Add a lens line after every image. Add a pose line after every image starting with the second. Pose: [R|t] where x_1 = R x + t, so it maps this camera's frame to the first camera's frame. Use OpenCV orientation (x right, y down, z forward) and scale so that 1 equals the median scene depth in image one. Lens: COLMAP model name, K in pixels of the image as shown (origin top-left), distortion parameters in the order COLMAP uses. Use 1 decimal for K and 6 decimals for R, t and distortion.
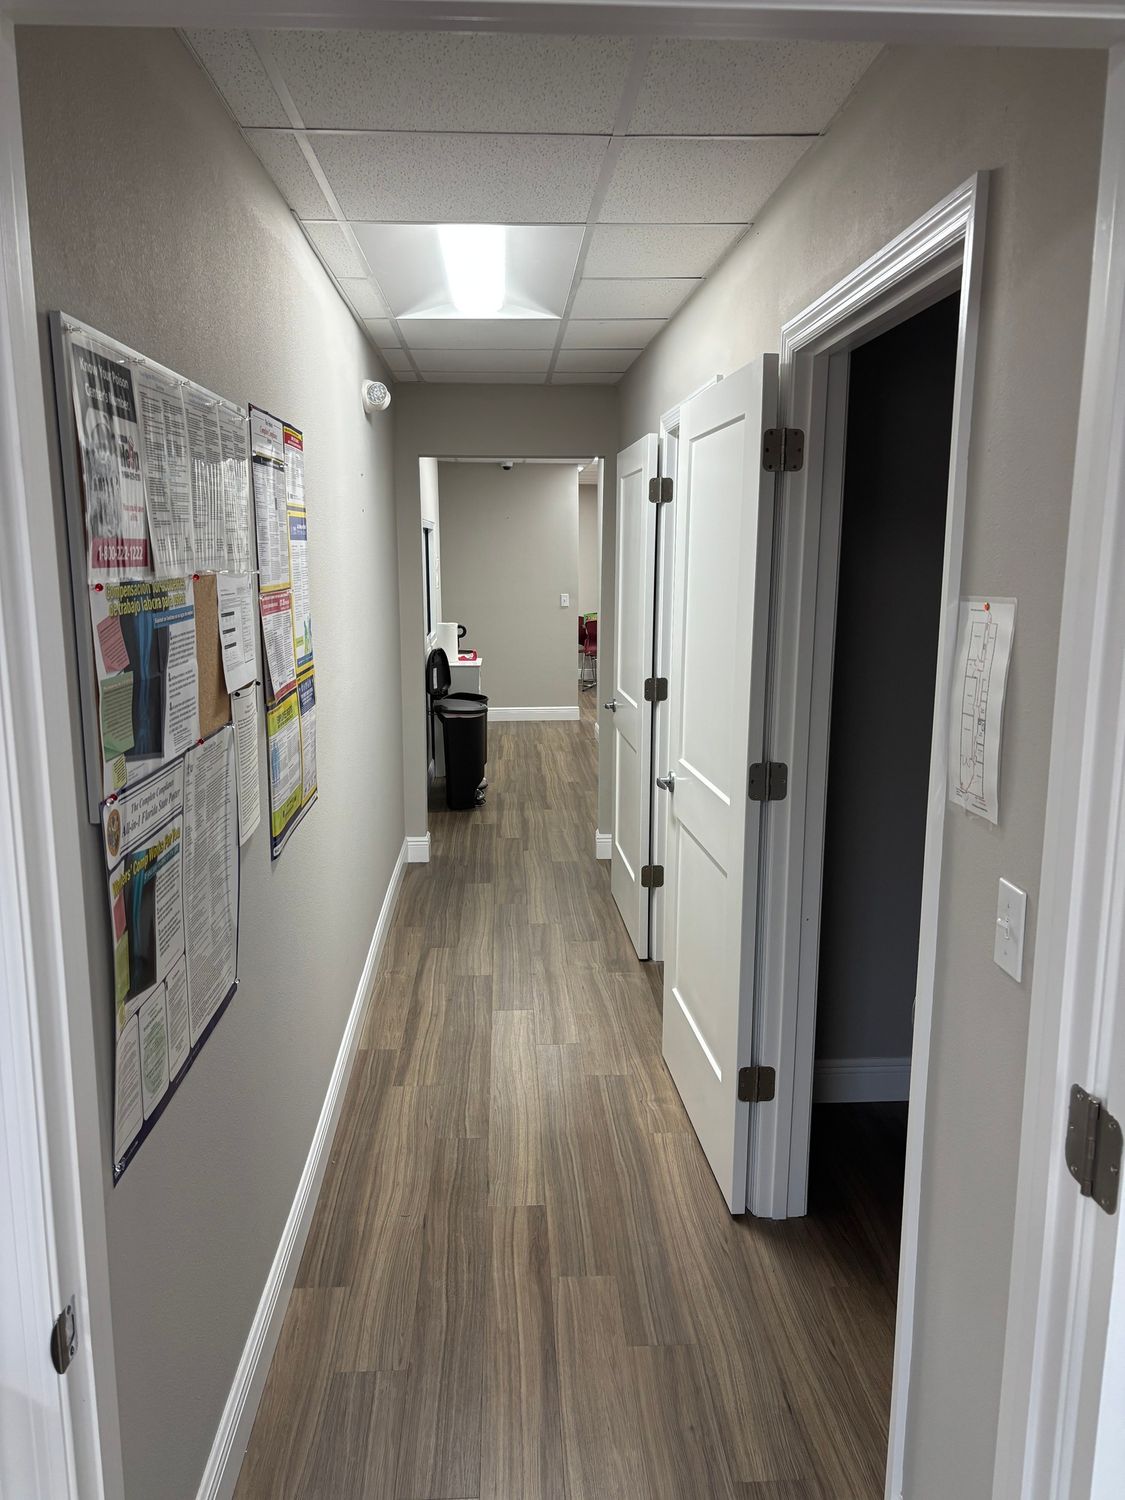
lens RADIAL K [[1140.6, 0, 562.5], [0, 1140.6, 750.0], [0, 0, 1]] dist [0.036586, -0.011007]
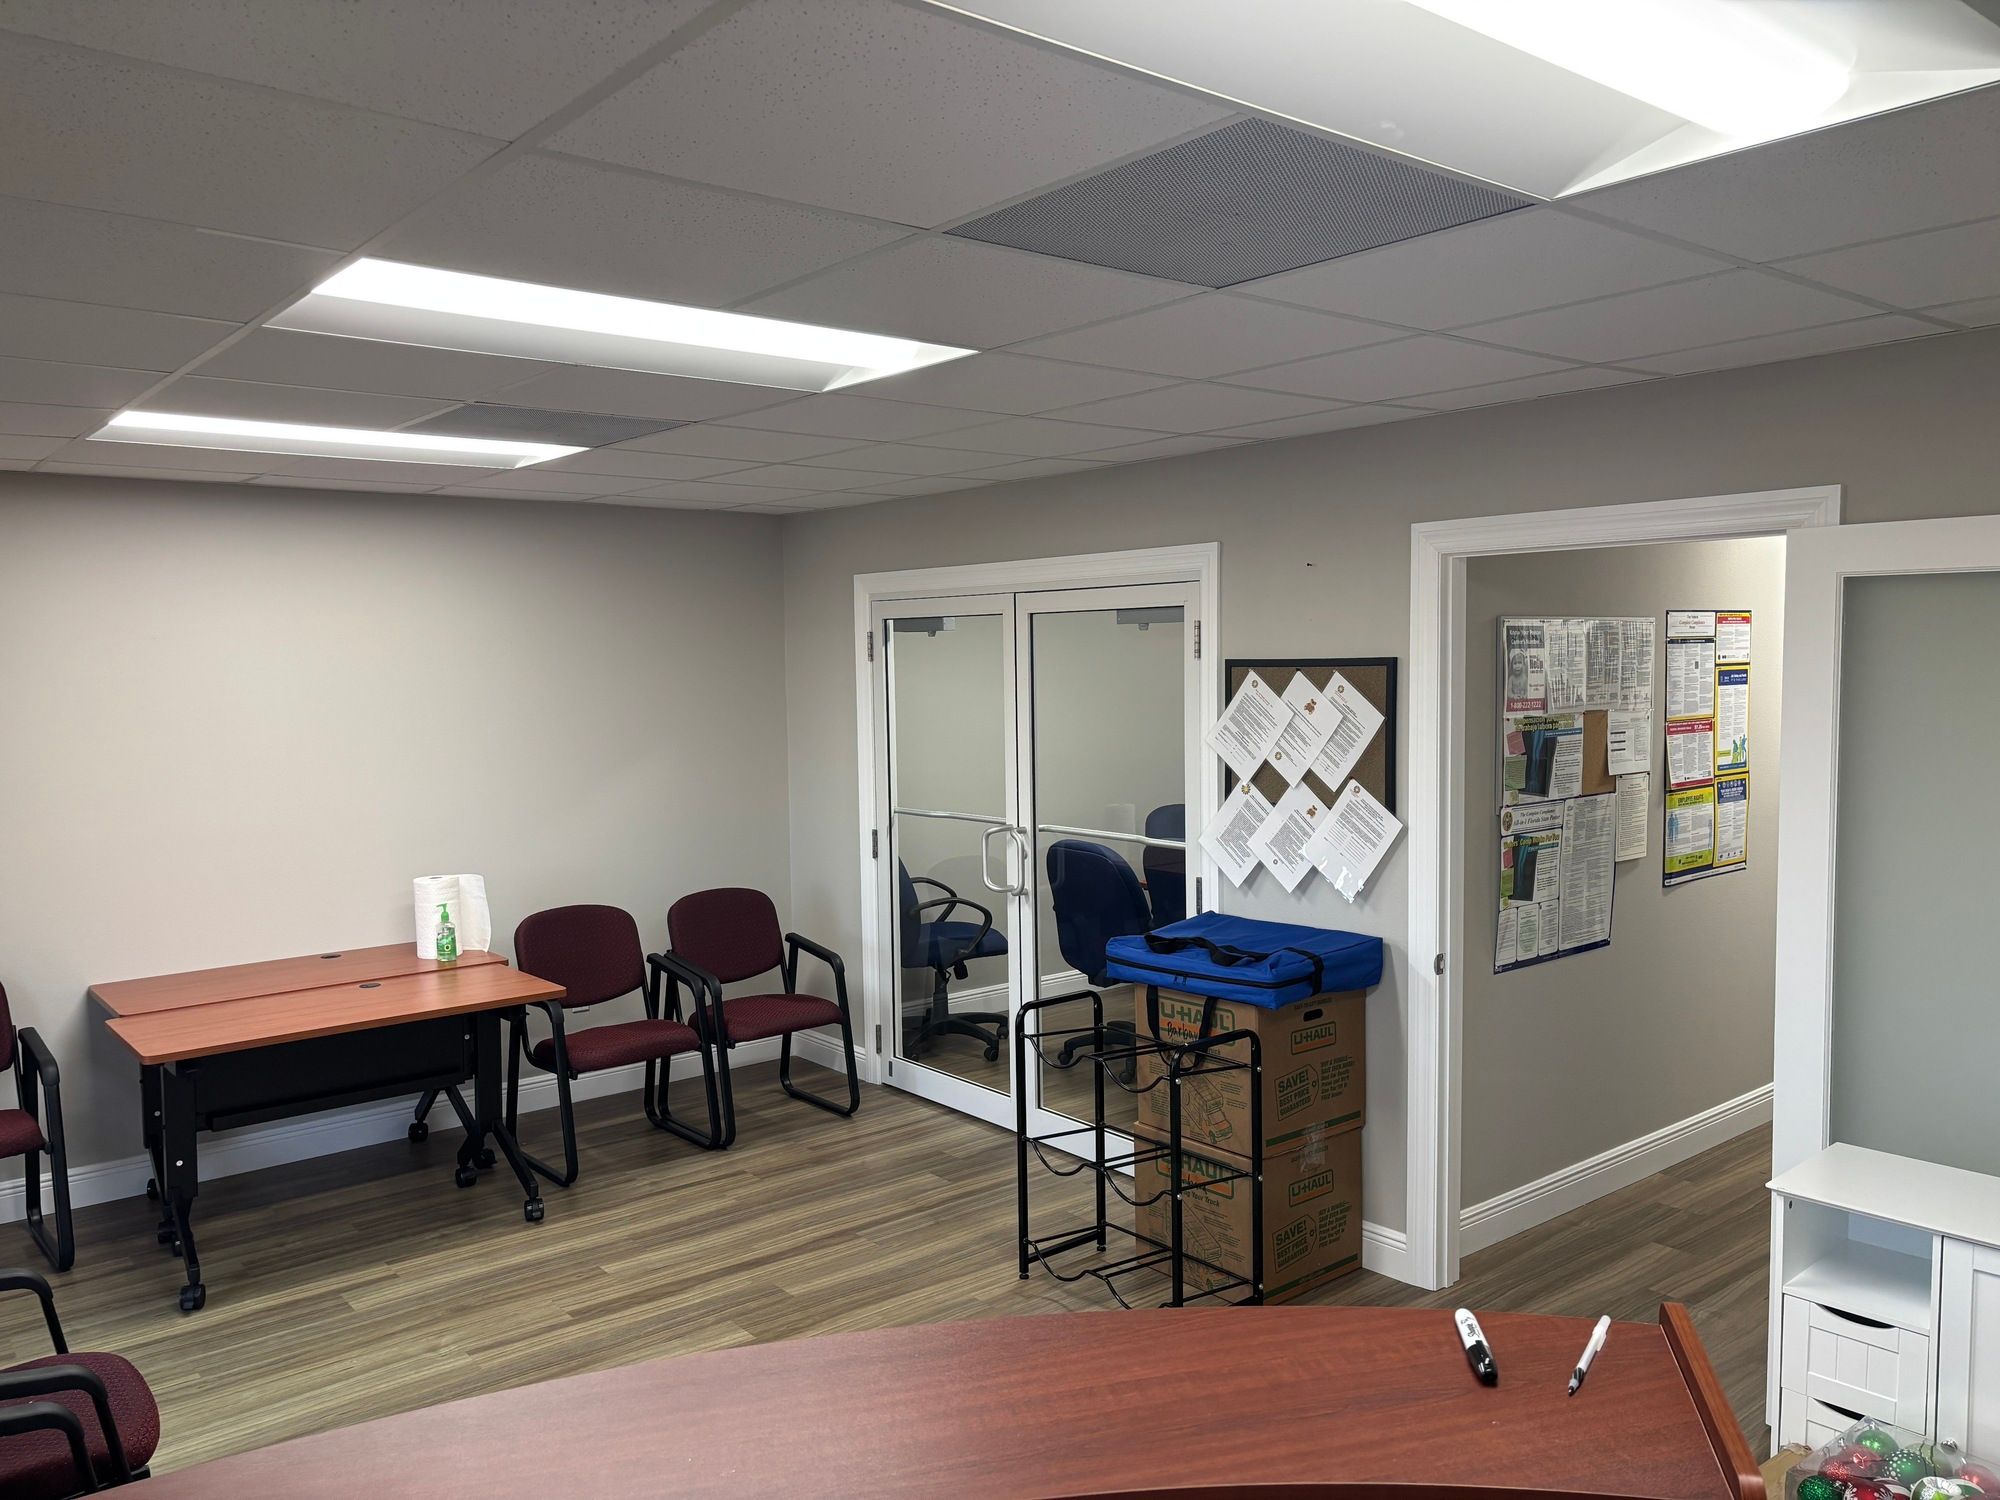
lens RADIAL K [[1520.8, 0, 1000.0], [0, 1520.8, 750.0], [0, 0, 1]] dist [0.036586, -0.011007]
pose [[0.597862, 0.045904, -0.800284, 1.116707], [-0.127489, 0.991097, -0.038393, 0.134118], [0.791396, 0.124981, 0.598391, -1.294821]]
